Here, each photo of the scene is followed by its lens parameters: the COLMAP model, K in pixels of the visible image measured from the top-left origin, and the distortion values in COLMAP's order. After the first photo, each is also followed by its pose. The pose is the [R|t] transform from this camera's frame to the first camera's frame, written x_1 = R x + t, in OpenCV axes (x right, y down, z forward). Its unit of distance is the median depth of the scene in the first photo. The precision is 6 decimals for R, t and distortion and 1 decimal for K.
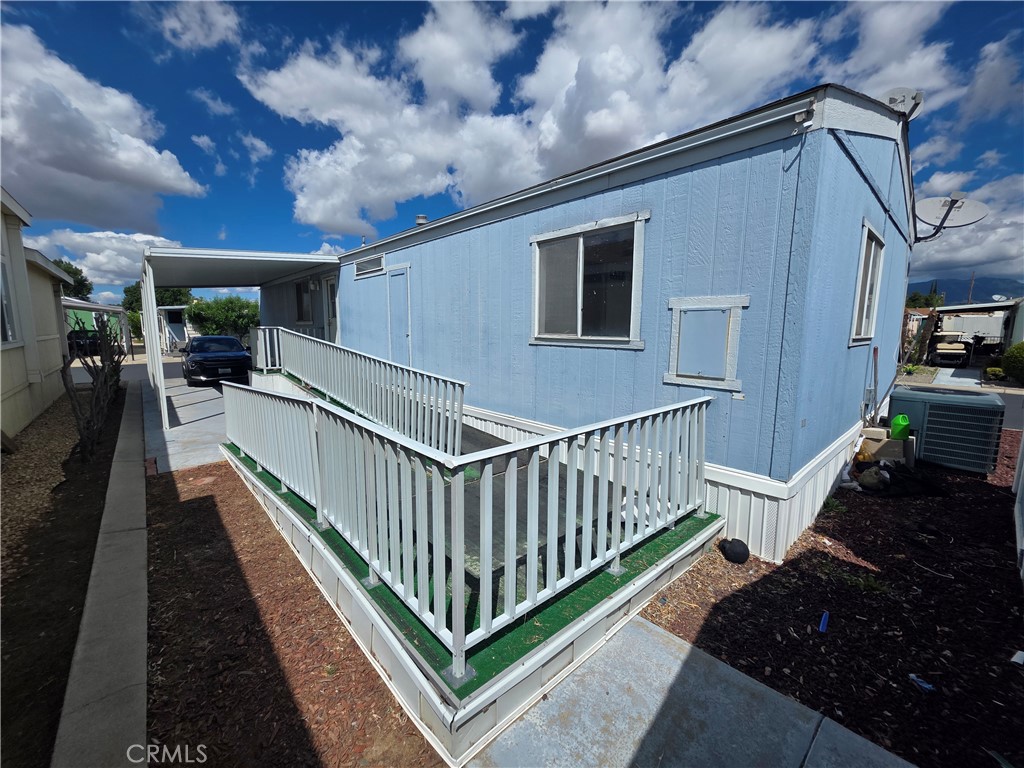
lens RADIAL K [[411.0, 0, 510.0], [0, 411.0, 382.7], [0, 0, 1]] dist [0.000148, -0.000056]
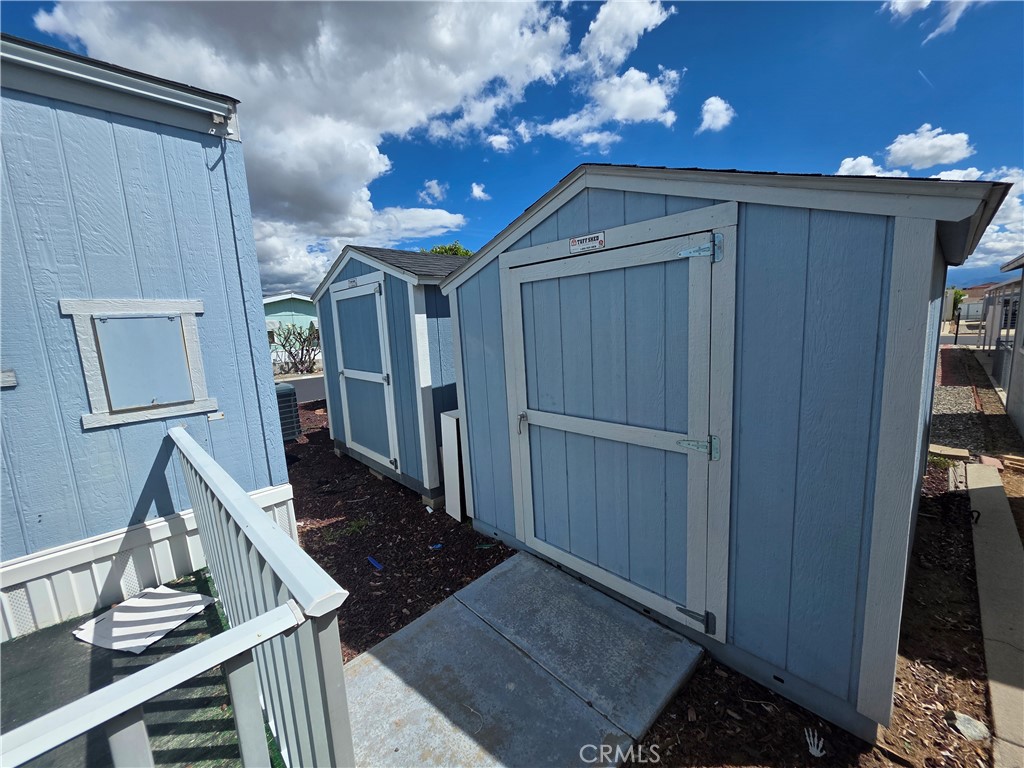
lens RADIAL K [[411.0, 0, 509.6], [0, 411.0, 384.0], [0, 0, 1]] dist [0.000148, -0.000056]
pose [[-0.039529, -0.146941, 0.988355, -0.325069], [0.188176, 0.970335, 0.151788, -0.049076], [-0.981340, 0.191985, -0.010705, 0.397617]]
